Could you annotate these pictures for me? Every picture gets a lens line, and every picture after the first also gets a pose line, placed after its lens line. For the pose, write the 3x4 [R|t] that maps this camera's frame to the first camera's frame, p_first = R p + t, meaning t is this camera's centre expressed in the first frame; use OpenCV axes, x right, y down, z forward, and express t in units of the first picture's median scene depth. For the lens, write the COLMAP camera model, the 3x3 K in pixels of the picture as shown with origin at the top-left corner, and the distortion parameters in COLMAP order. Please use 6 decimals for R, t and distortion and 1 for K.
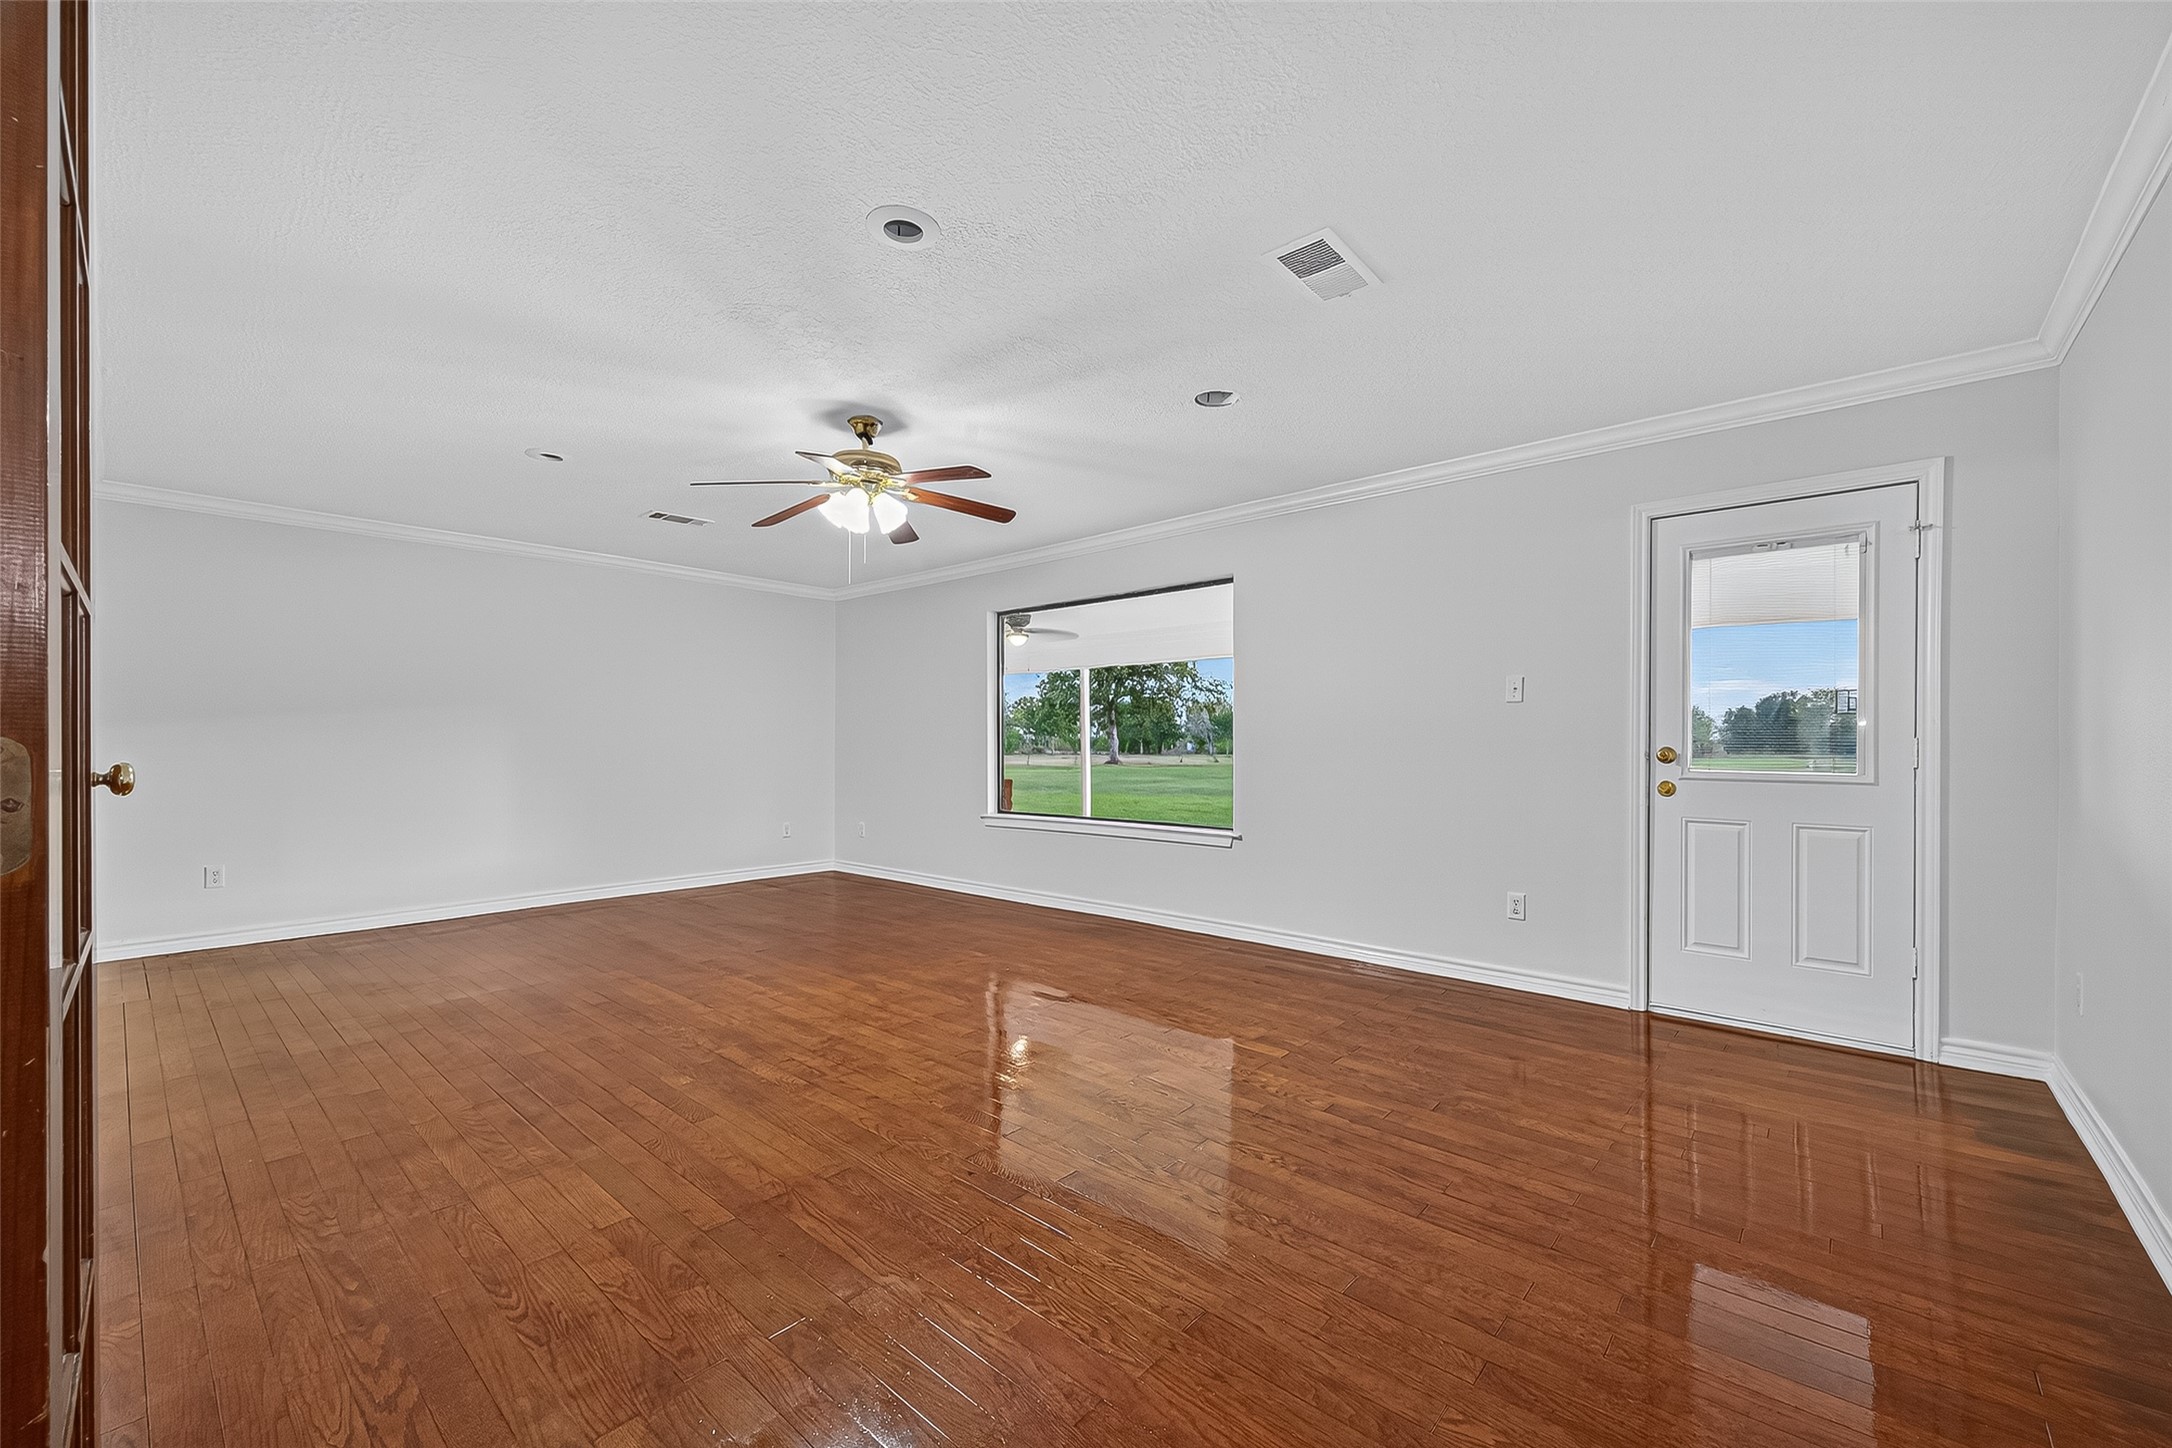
lens RADIAL K [[863.4, 0, 1109.8], [0, 863.4, 744.4], [0, 0, 1]] dist [0.000984, 0.000020]
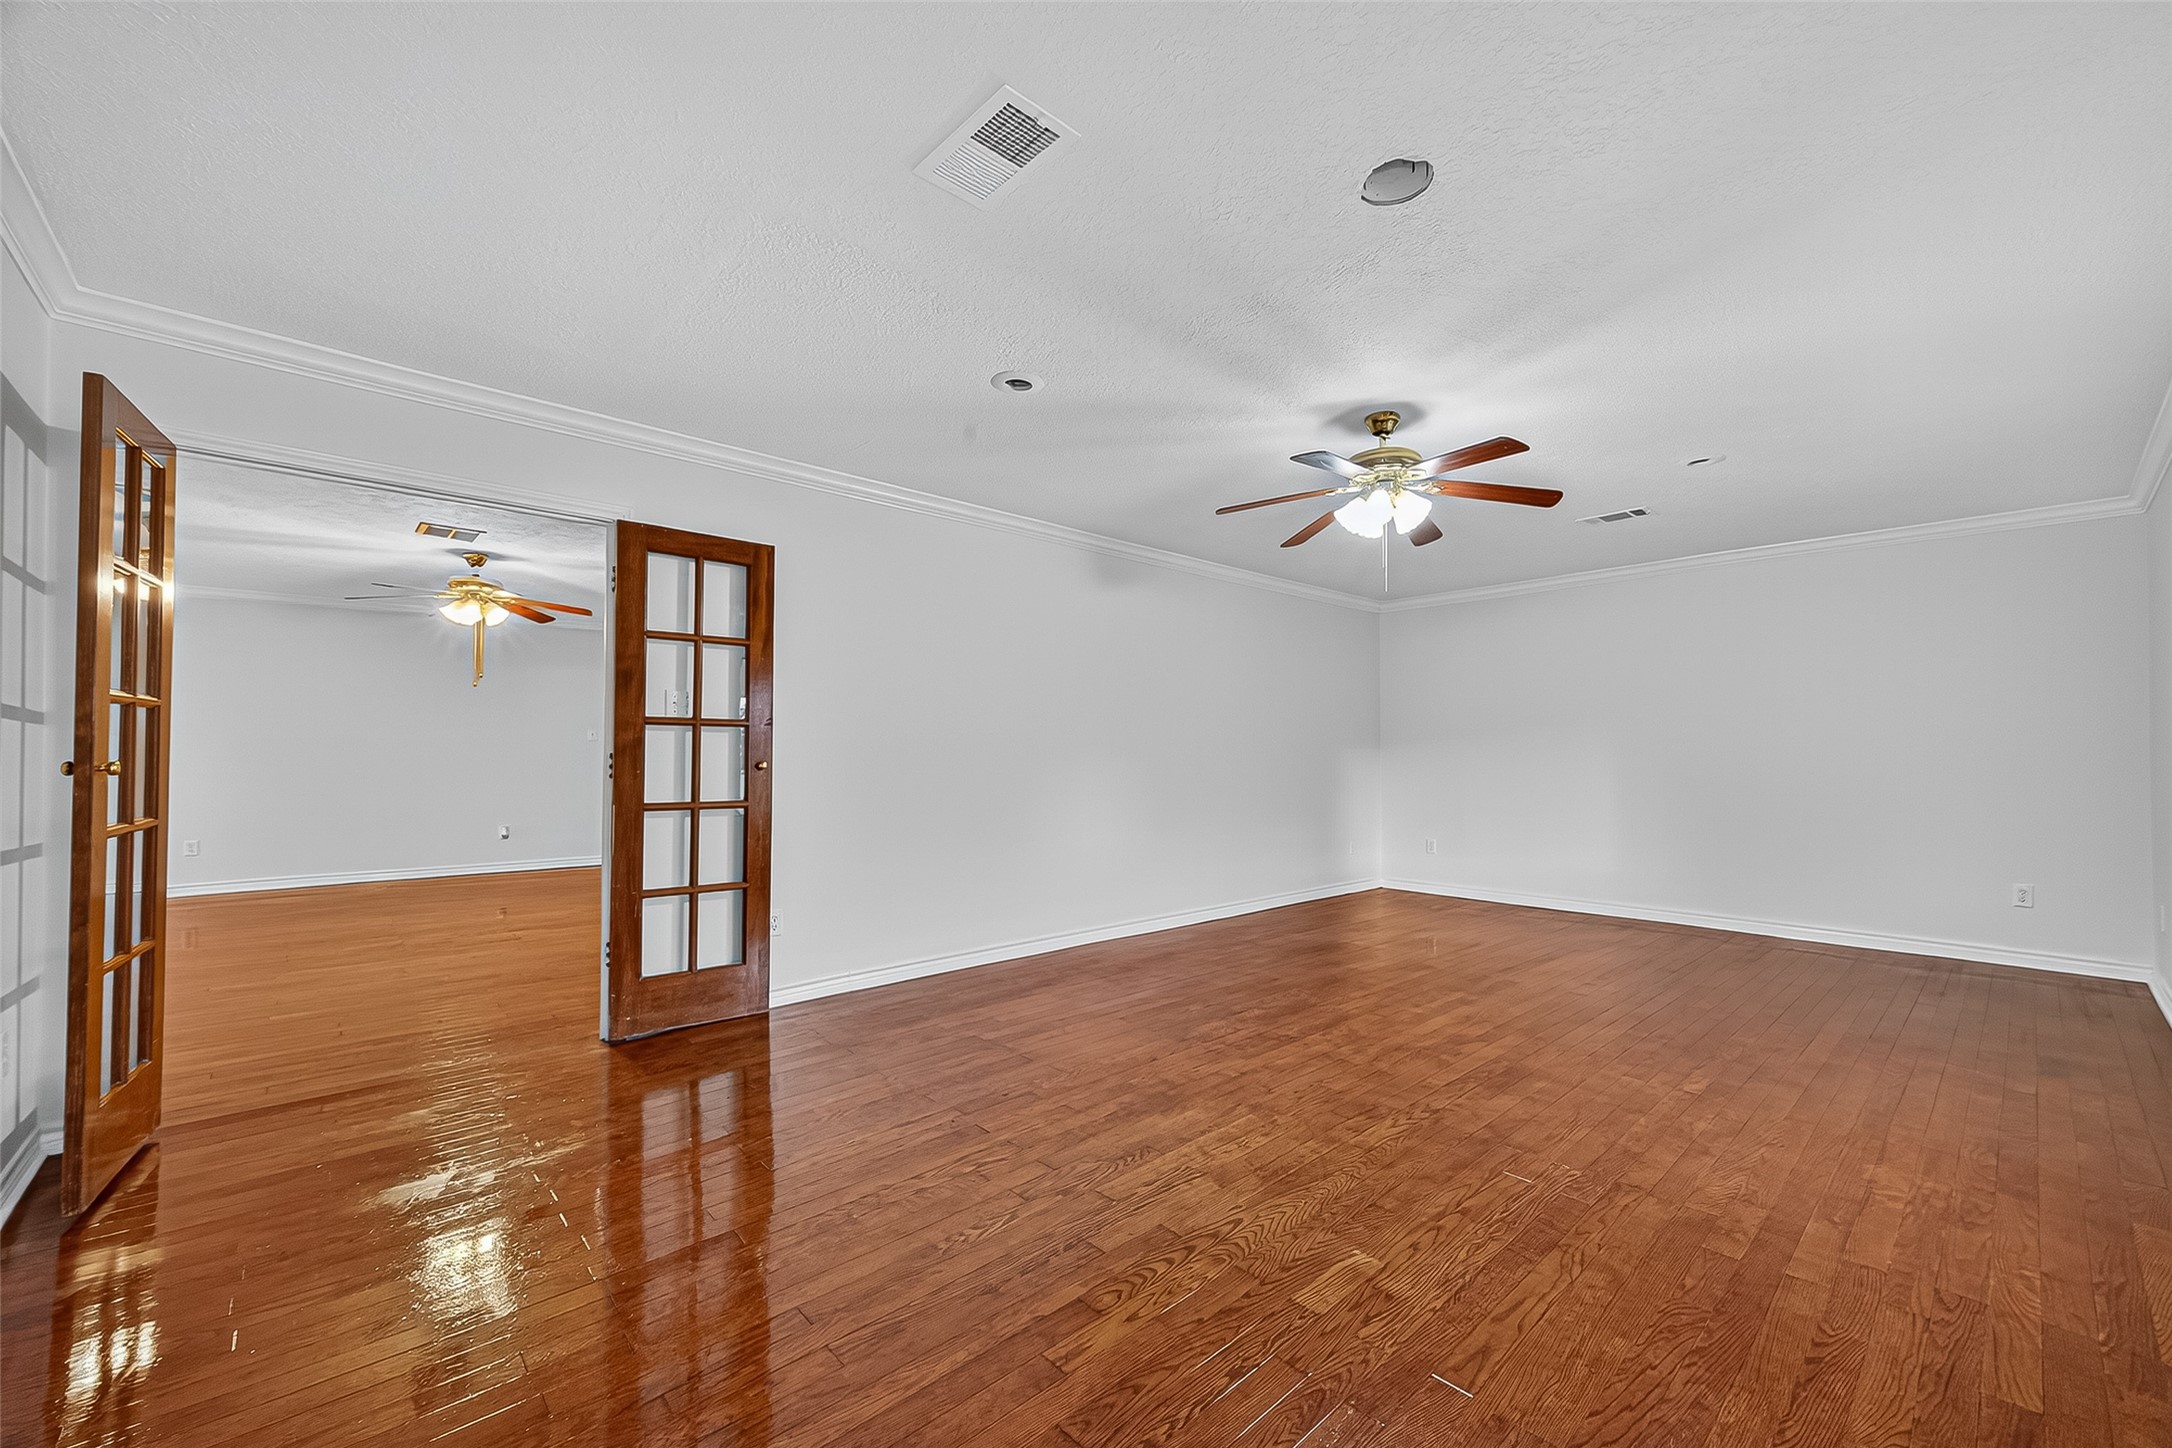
lens RADIAL K [[863.4, 0, 1109.8], [0, 863.4, 744.4], [0, 0, 1]] dist [0.000984, 0.000020]
pose [[-0.127294, -0.016924, -0.991721, 0.676739], [-0.000774, 0.999856, -0.016964, 0.000616], [0.991865, -0.001392, -0.127289, 0.814140]]
